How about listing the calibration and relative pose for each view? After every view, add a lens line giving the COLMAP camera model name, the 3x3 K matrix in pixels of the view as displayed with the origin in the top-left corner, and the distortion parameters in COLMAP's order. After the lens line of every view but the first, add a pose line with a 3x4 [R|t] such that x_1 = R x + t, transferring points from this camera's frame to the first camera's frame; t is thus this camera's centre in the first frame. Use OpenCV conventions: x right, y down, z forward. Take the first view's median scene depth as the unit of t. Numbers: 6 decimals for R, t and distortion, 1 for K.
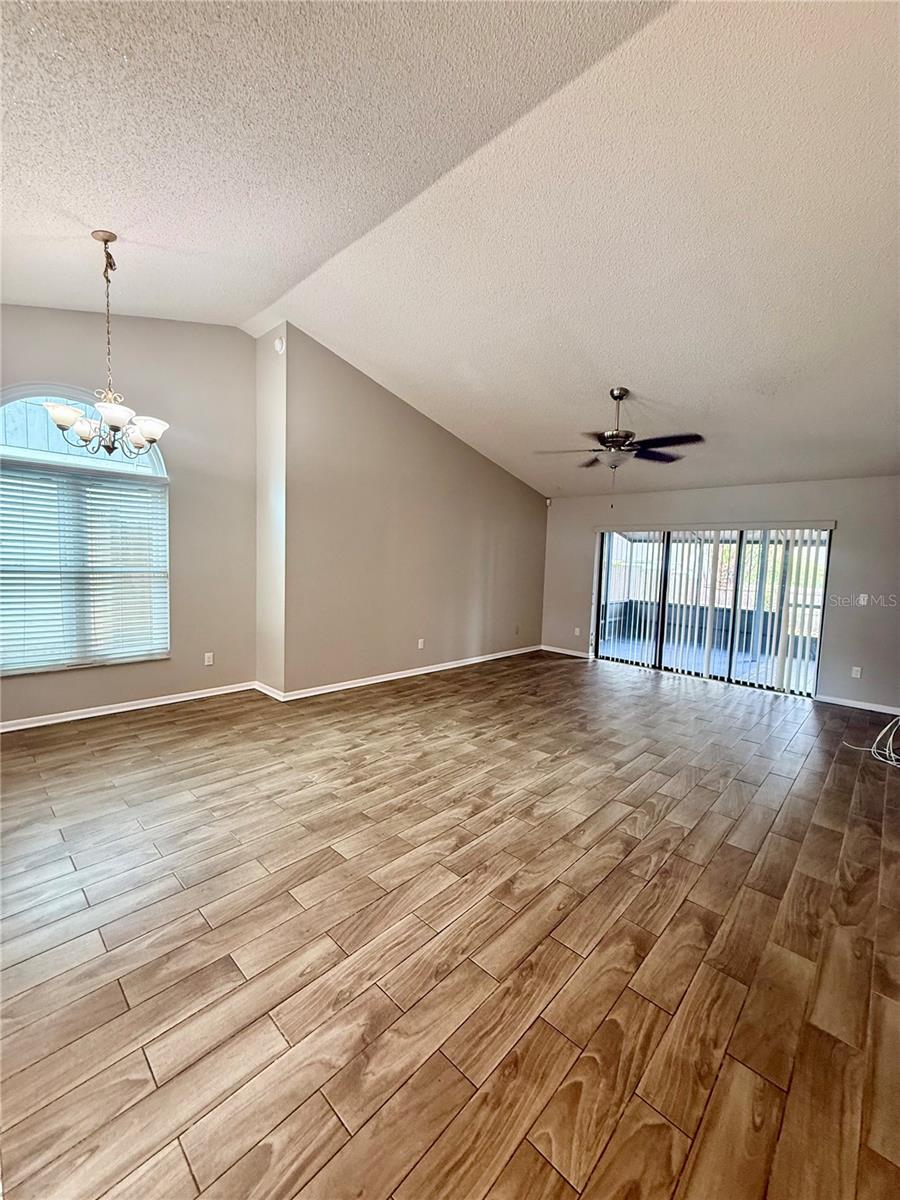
lens RADIAL K [[478.8, 0, 451.5], [0, 478.8, 597.6], [0, 0, 1]] dist [-0.000668, 0.000134]
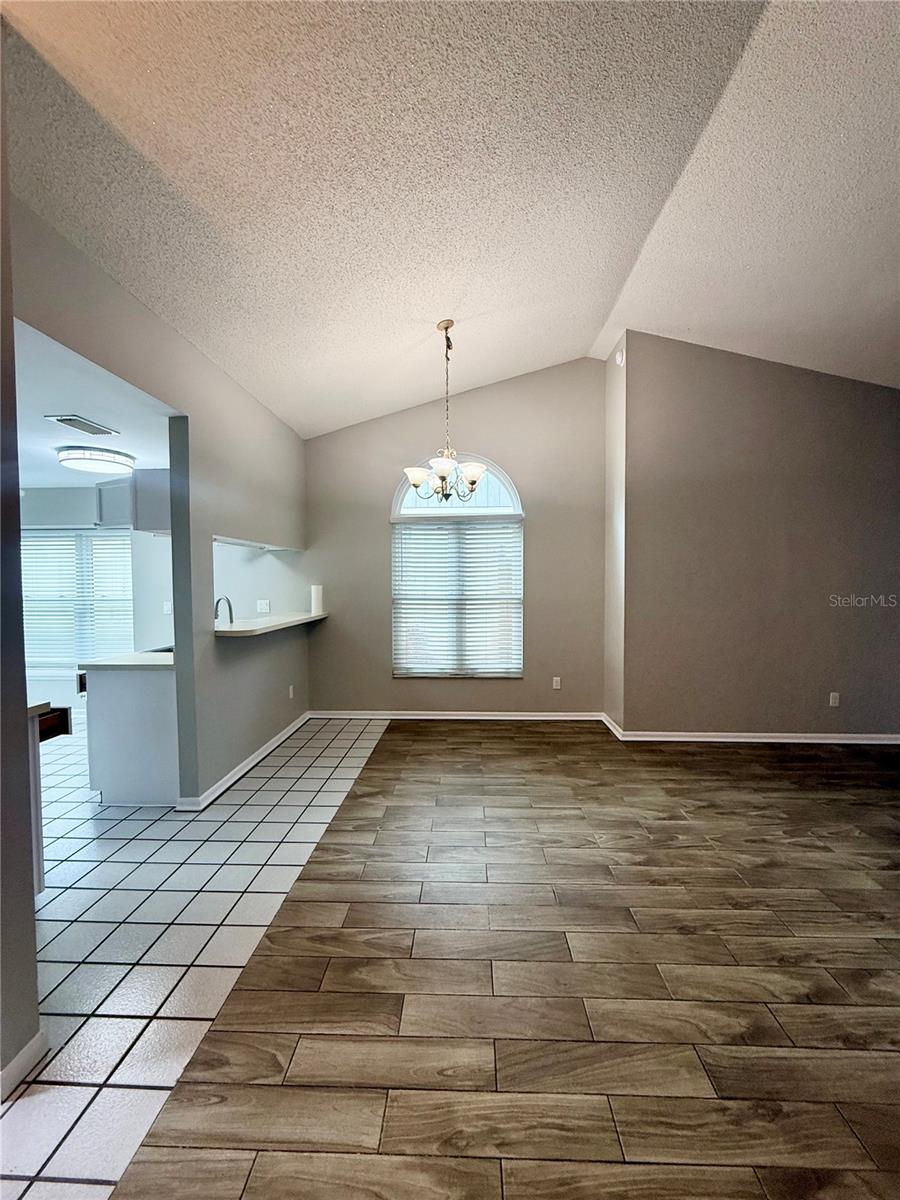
lens RADIAL K [[478.8, 0, 451.5], [0, 478.8, 597.6], [0, 0, 1]] dist [-0.000668, 0.000134]
pose [[0.658543, -0.009648, -0.752481, 0.167819], [-0.032836, 0.998597, -0.041541, -0.006855], [0.751827, 0.052065, 0.657302, 0.203449]]
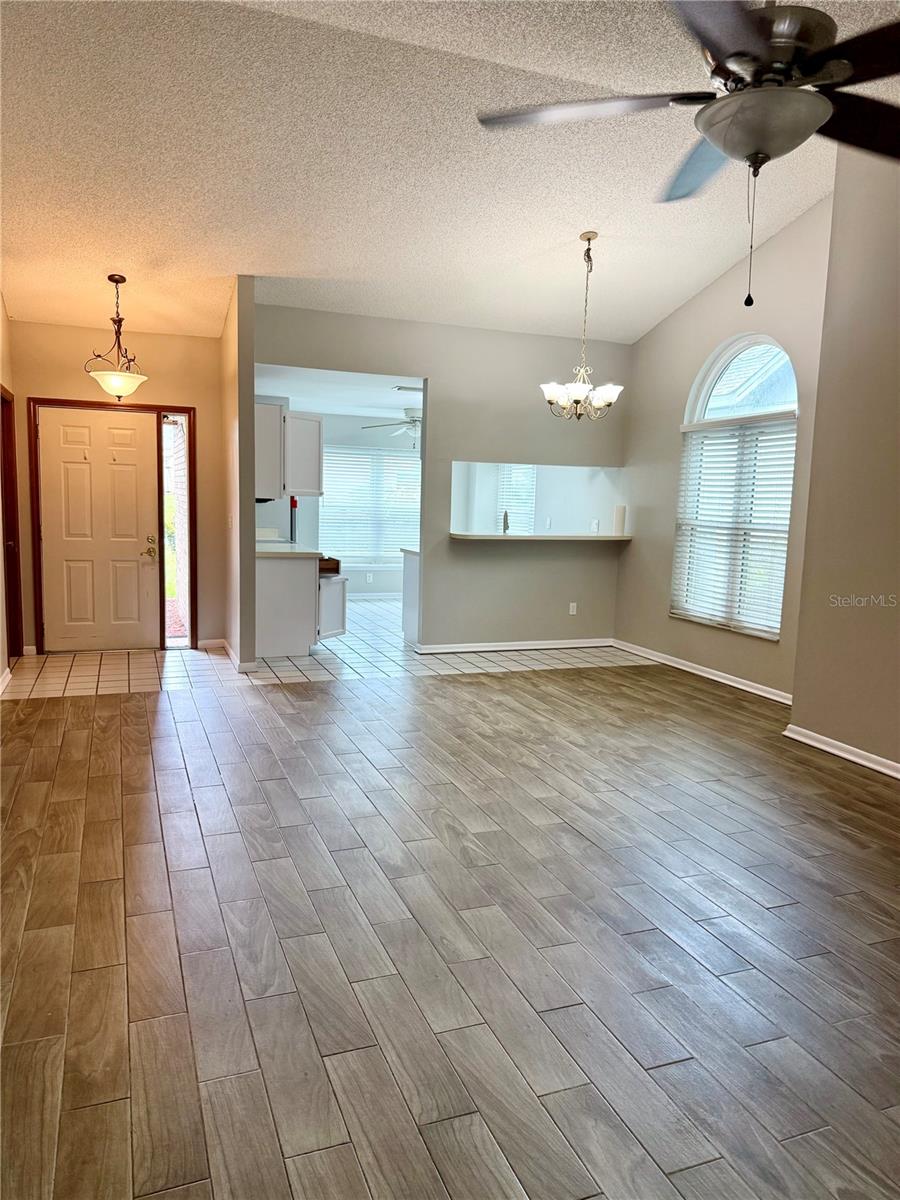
lens RADIAL K [[845.9, 0, 450.0], [0, 845.9, 600.0], [0, 0, 1]] dist [0.057426, -0.066749]
pose [[-0.428049, 0.067911, -0.901200, 1.194251], [-0.115958, 0.984804, 0.129288, -0.078898], [0.896286, 0.159843, -0.413669, 1.448219]]
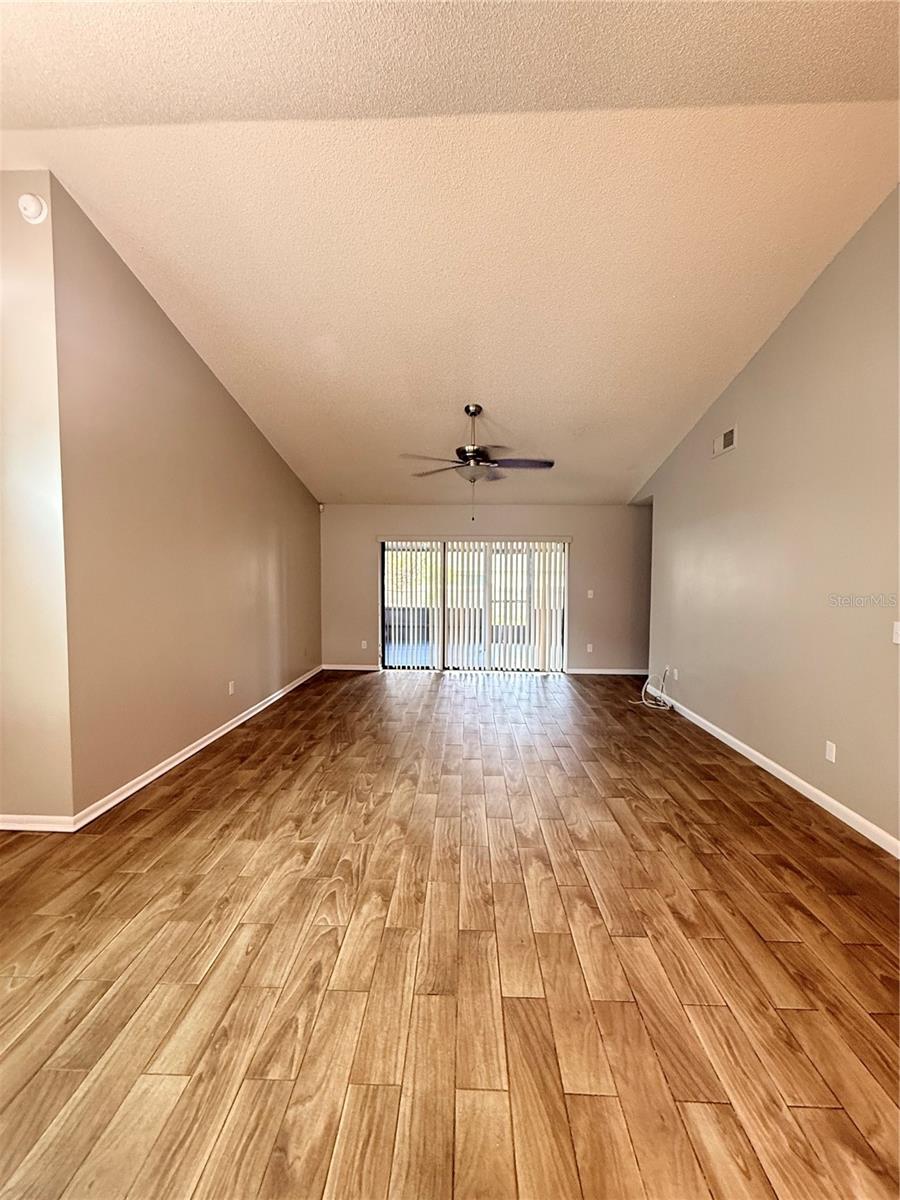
lens RADIAL K [[478.8, 0, 451.5], [0, 478.8, 597.6], [0, 0, 1]] dist [-0.000668, 0.000134]
pose [[0.749120, -0.064087, 0.659326, -0.517912], [0.072324, 0.997272, 0.014762, -0.055260], [-0.658474, 0.036626, 0.751712, 0.353555]]
